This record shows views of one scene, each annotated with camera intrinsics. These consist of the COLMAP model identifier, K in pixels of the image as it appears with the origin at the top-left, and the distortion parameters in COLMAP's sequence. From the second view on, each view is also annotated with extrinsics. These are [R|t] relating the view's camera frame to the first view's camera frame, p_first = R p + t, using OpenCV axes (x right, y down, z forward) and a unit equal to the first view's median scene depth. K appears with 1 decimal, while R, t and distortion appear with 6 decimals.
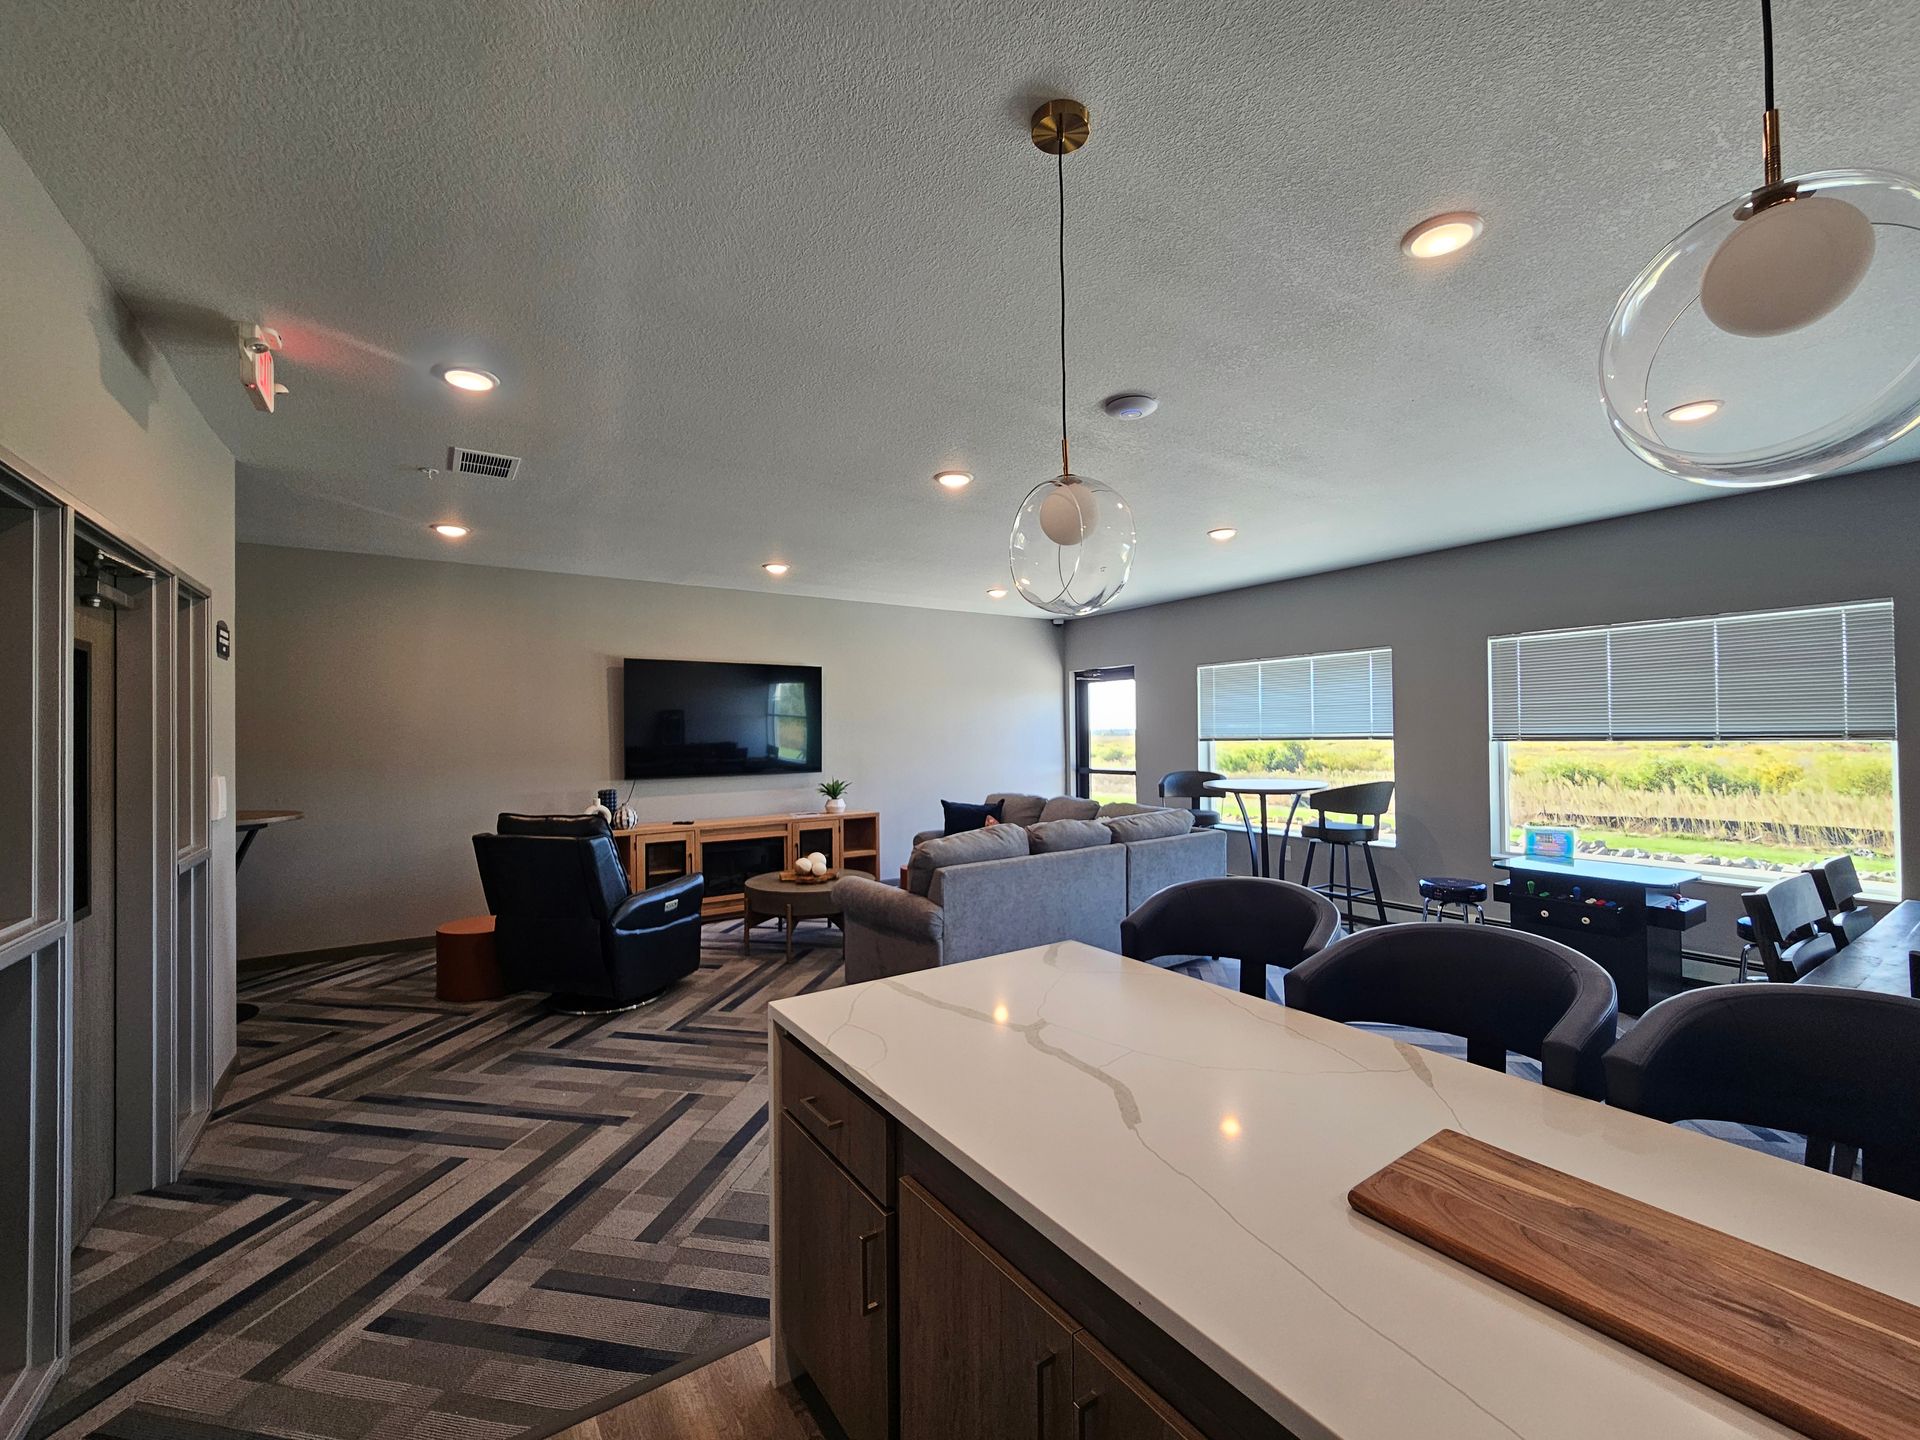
lens RADIAL K [[785.8, 0, 961.4], [0, 785.8, 723.6], [0, 0, 1]] dist [-0.001198, 0.000152]
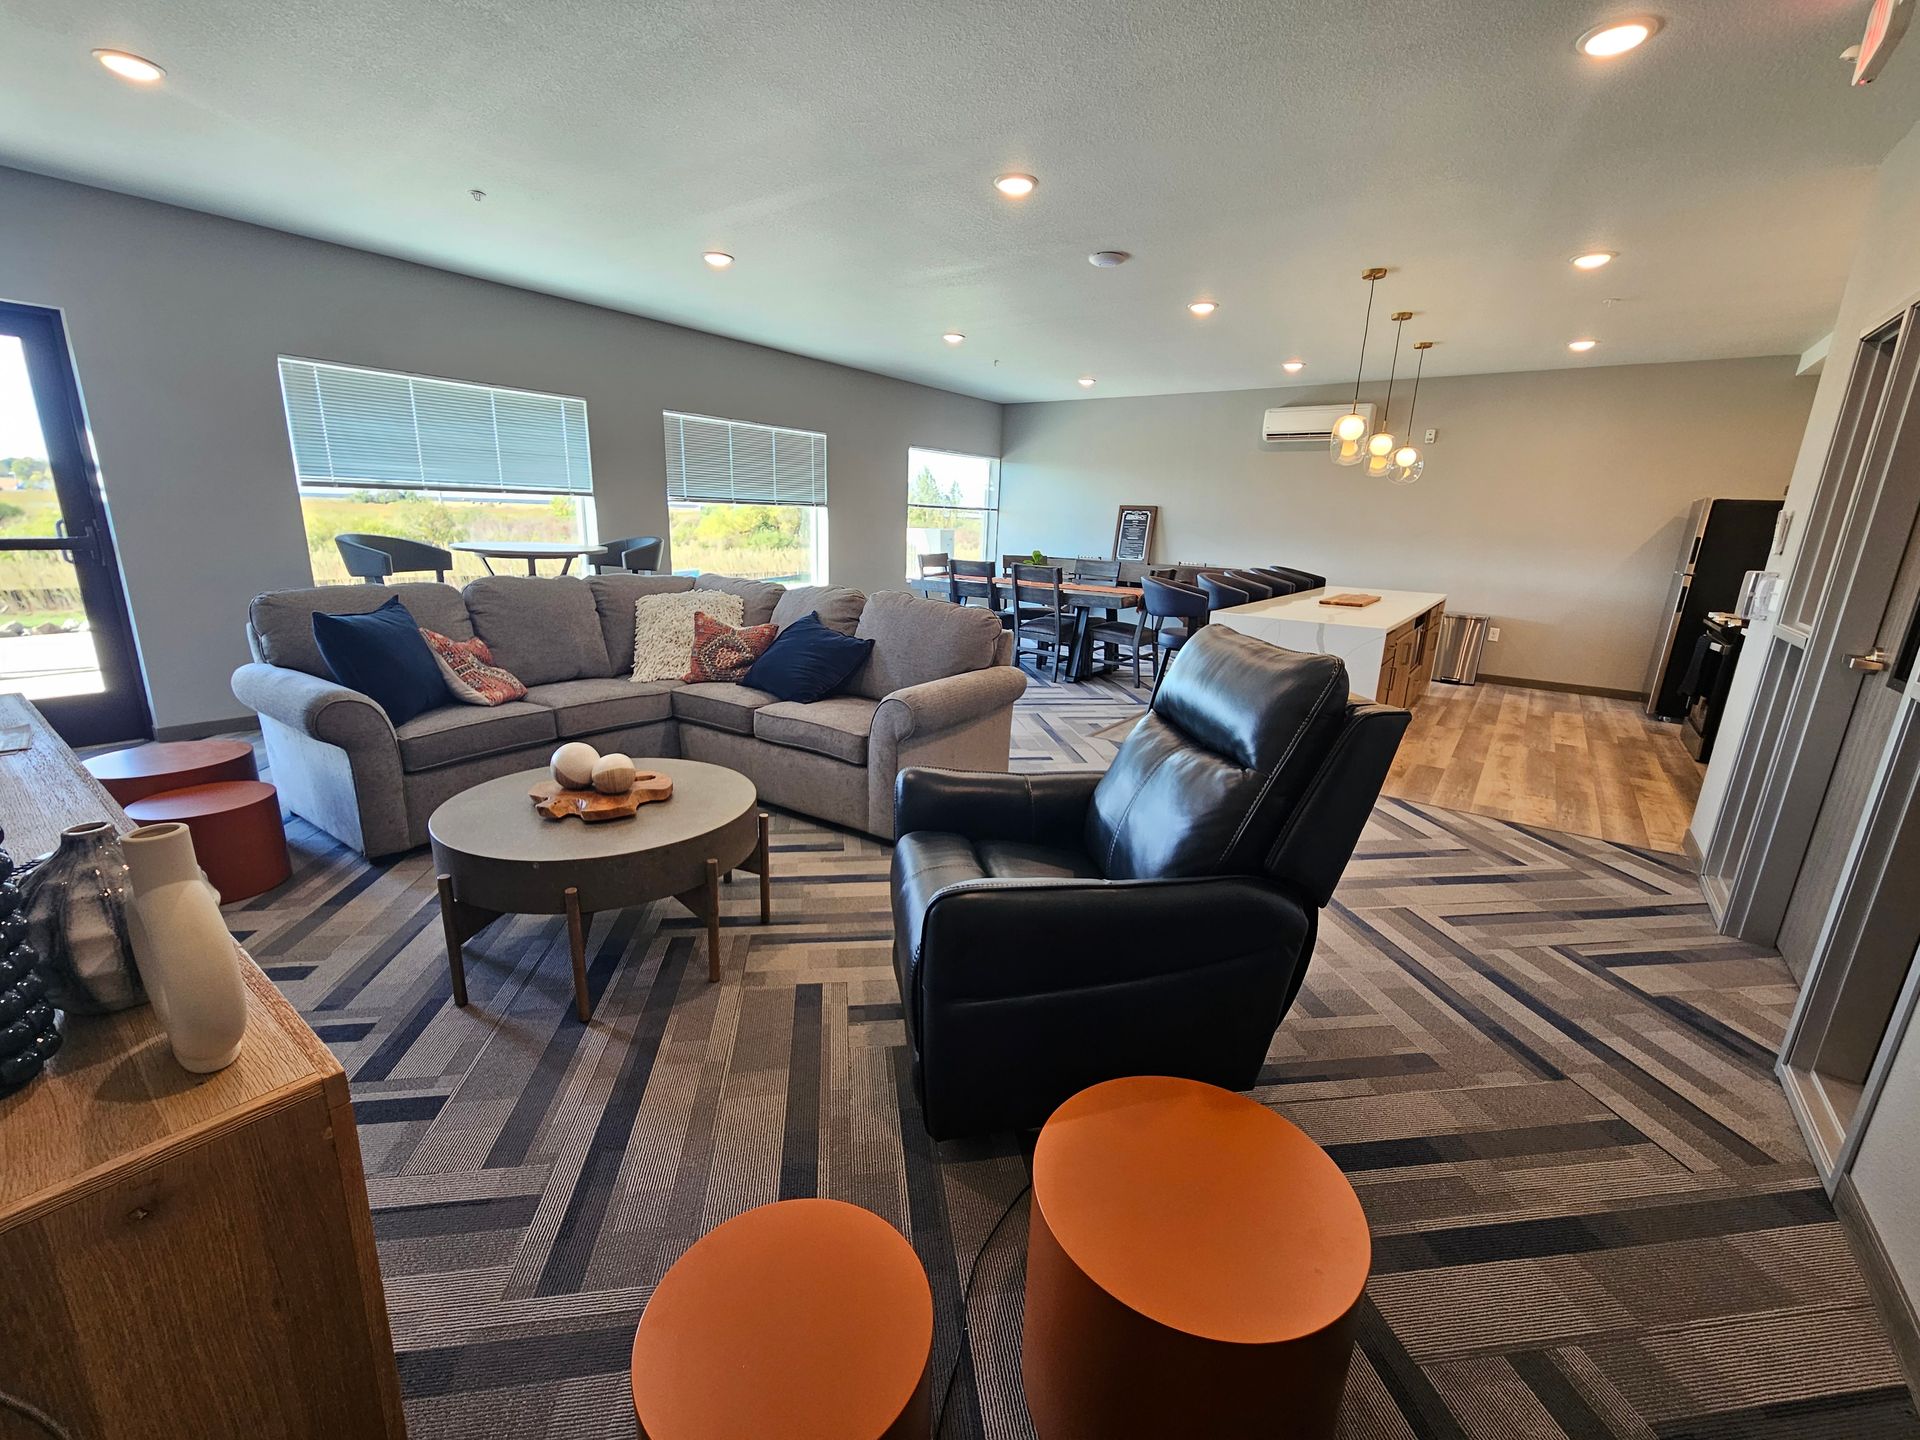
lens RADIAL K [[785.8, 0, 956.2], [0, 785.8, 720.3], [0, 0, 1]] dist [-0.001198, 0.000152]
pose [[-0.328034, -0.239243, 0.913869, -1.082513], [-0.044610, 0.970243, 0.237989, 0.069177], [-0.943612, 0.037300, -0.328945, 1.603346]]
